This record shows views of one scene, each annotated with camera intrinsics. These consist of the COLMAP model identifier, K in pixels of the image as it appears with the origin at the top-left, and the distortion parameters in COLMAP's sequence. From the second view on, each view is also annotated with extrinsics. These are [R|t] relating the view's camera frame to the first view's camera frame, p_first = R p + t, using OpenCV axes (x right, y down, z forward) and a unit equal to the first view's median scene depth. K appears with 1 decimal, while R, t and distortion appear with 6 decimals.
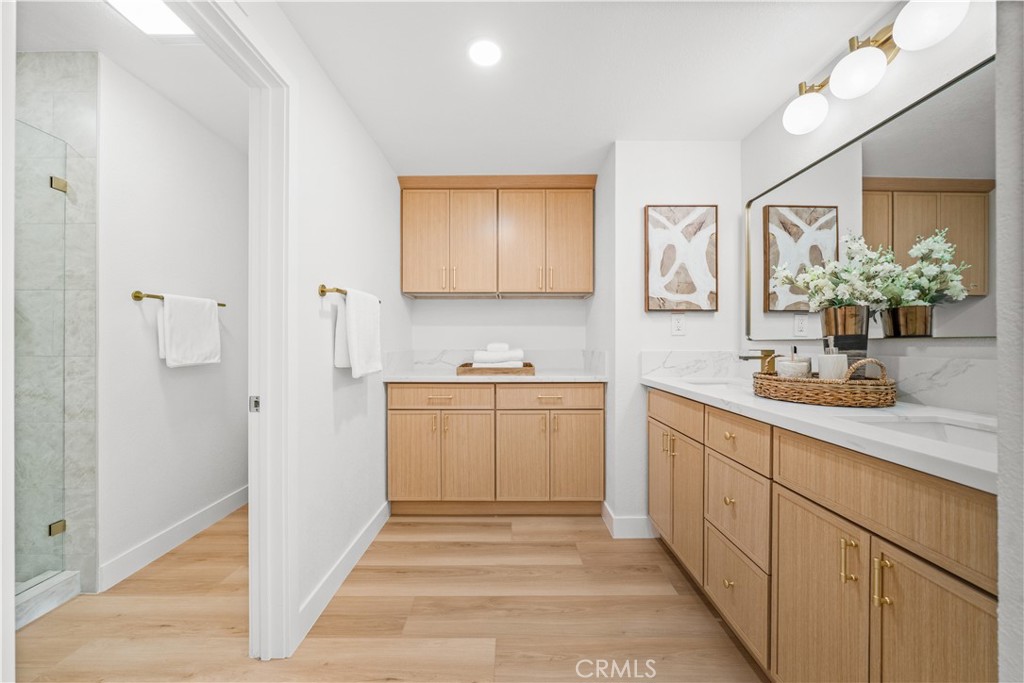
lens RADIAL K [[380.0, 0, 512.2], [0, 380.0, 342.7], [0, 0, 1]] dist [-0.005475, 0.000481]
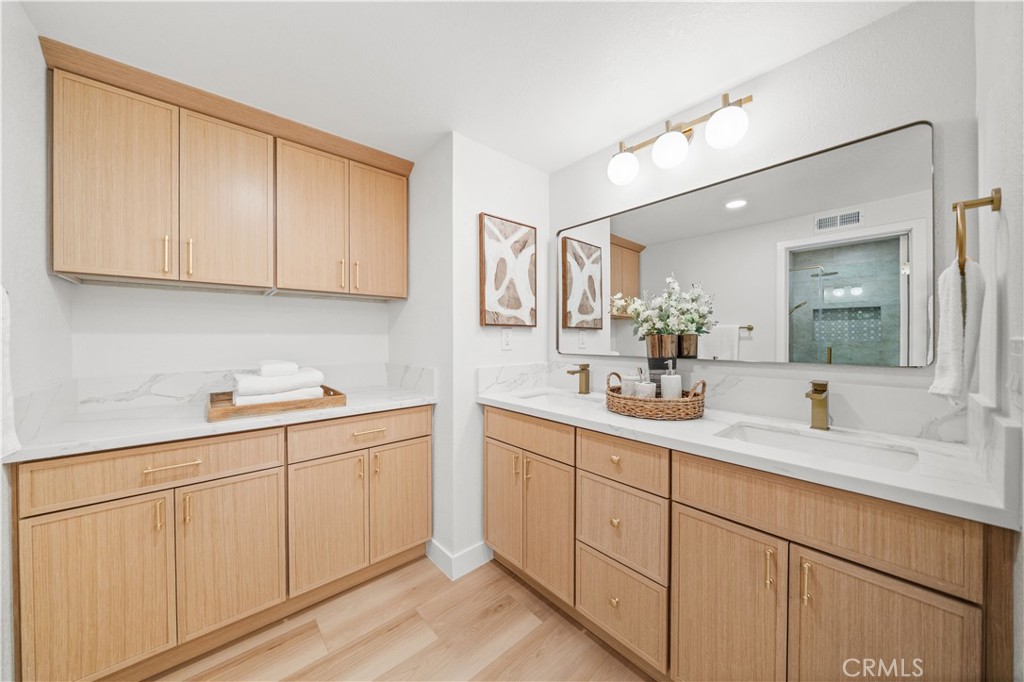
lens RADIAL K [[352.7, 0, 512.1], [0, 352.7, 338.5], [0, 0, 1]] dist [-0.005527, 0.000512]
pose [[0.747444, -0.004185, 0.664311, -0.190131], [-0.000919, 0.999973, 0.007334, -0.062685], [-0.664324, -0.006093, 0.747420, 0.326963]]
